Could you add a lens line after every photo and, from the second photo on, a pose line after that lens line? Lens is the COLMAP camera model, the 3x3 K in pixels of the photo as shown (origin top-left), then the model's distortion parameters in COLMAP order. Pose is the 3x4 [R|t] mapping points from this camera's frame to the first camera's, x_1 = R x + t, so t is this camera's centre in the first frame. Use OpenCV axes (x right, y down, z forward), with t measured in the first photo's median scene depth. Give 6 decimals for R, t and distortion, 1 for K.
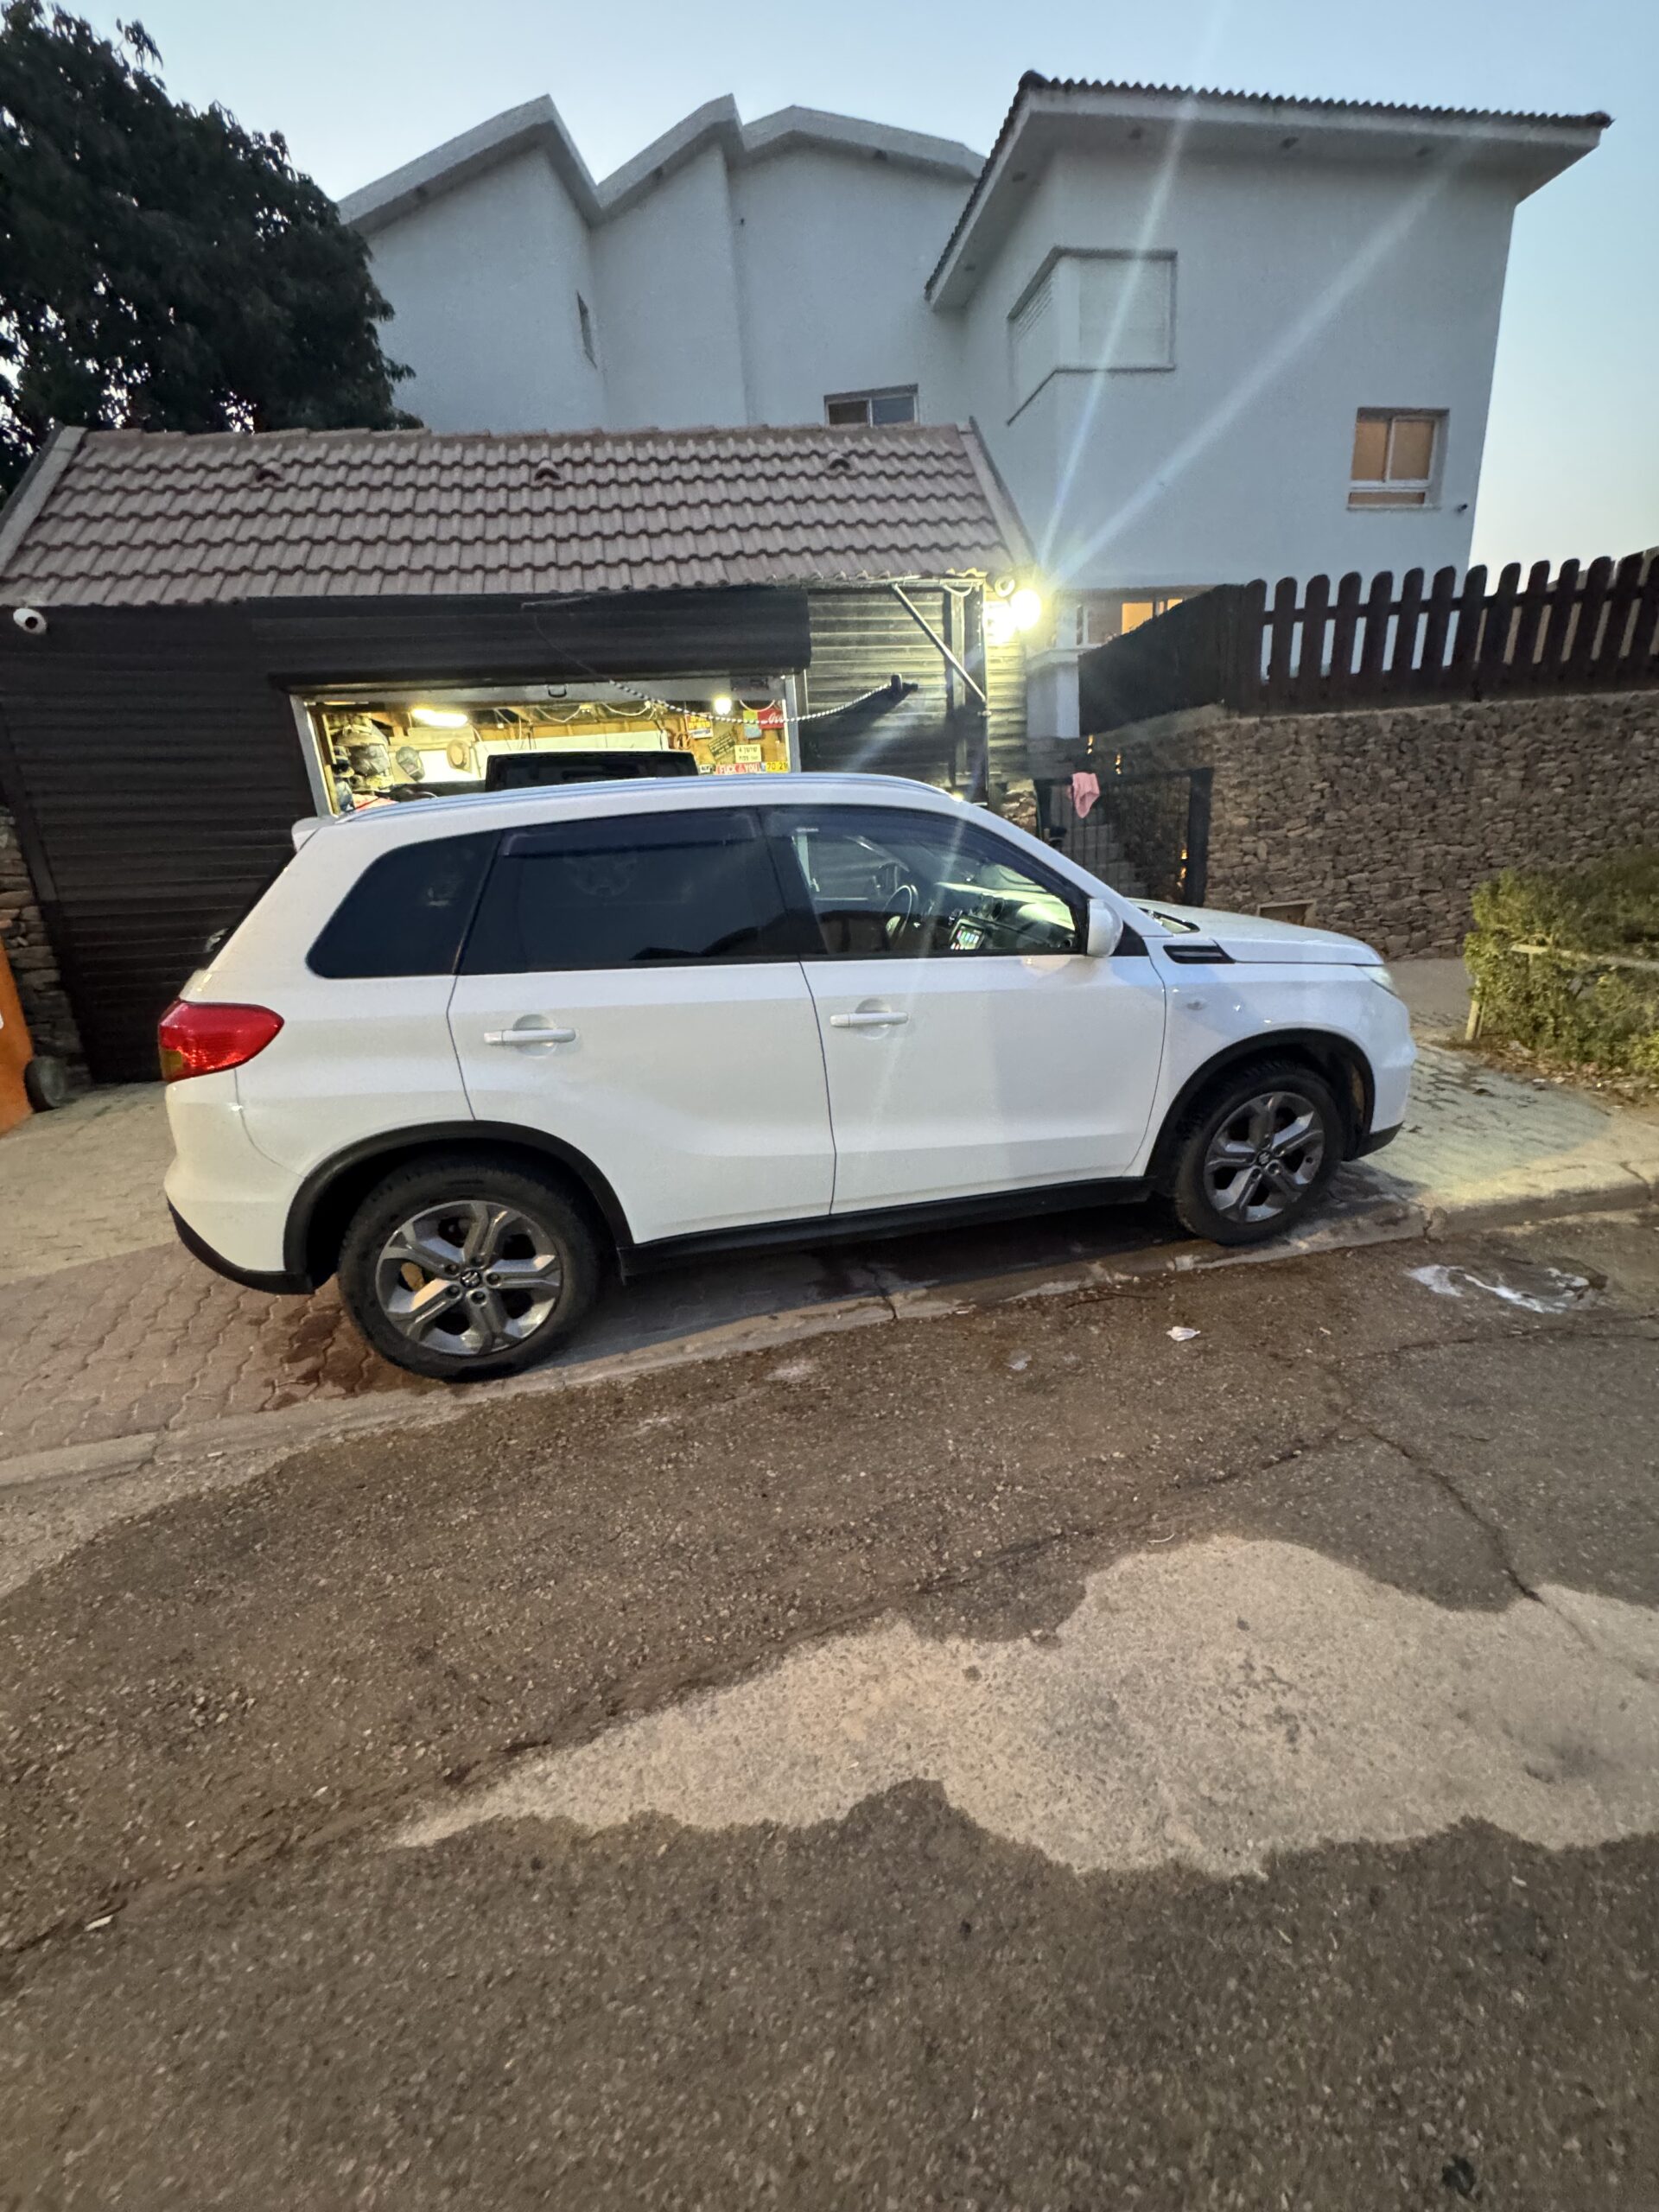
lens RADIAL K [[879.9, 0, 832.8], [0, 879.9, 1106.8], [0, 0, 1]] dist [-0.001780, -0.000219]
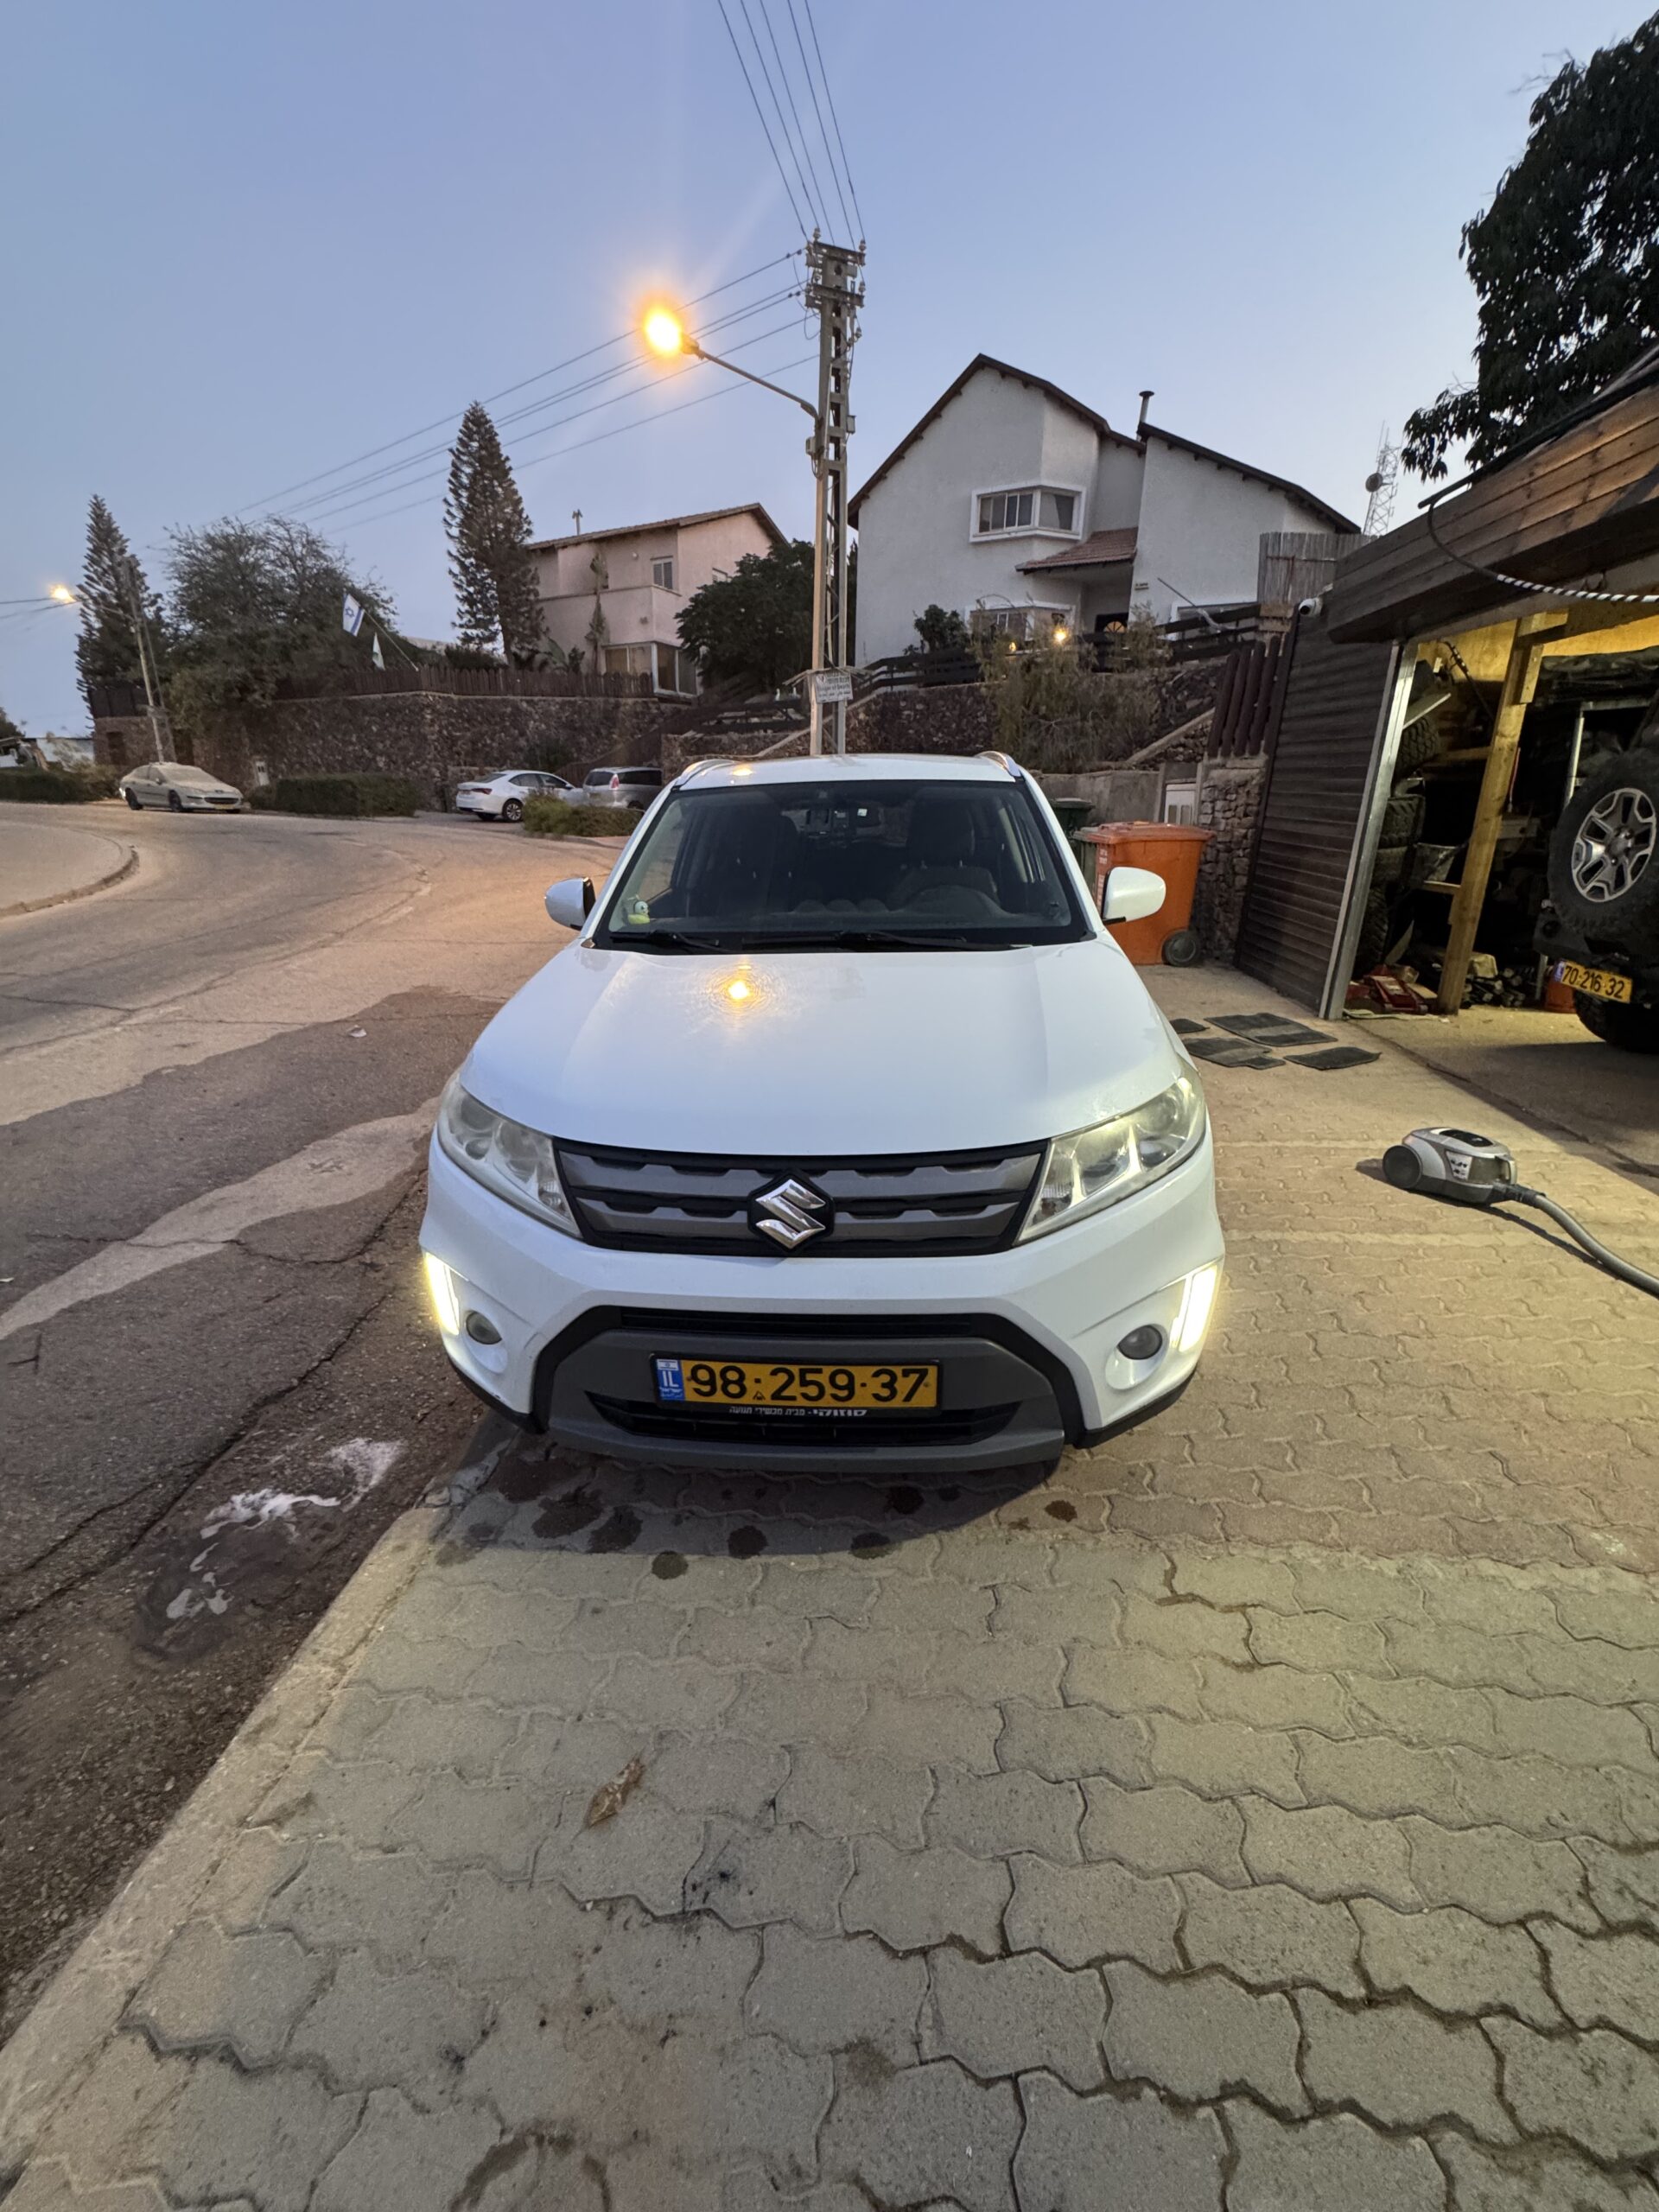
lens RADIAL K [[879.9, 0, 832.8], [0, 879.9, 1106.8], [0, 0, 1]] dist [-0.001780, -0.000219]
pose [[-0.324043, 0.362706, -0.873751, 1.090408], [-0.282984, 0.844137, 0.455361, -0.502942], [0.902727, 0.394814, -0.170896, 1.353501]]
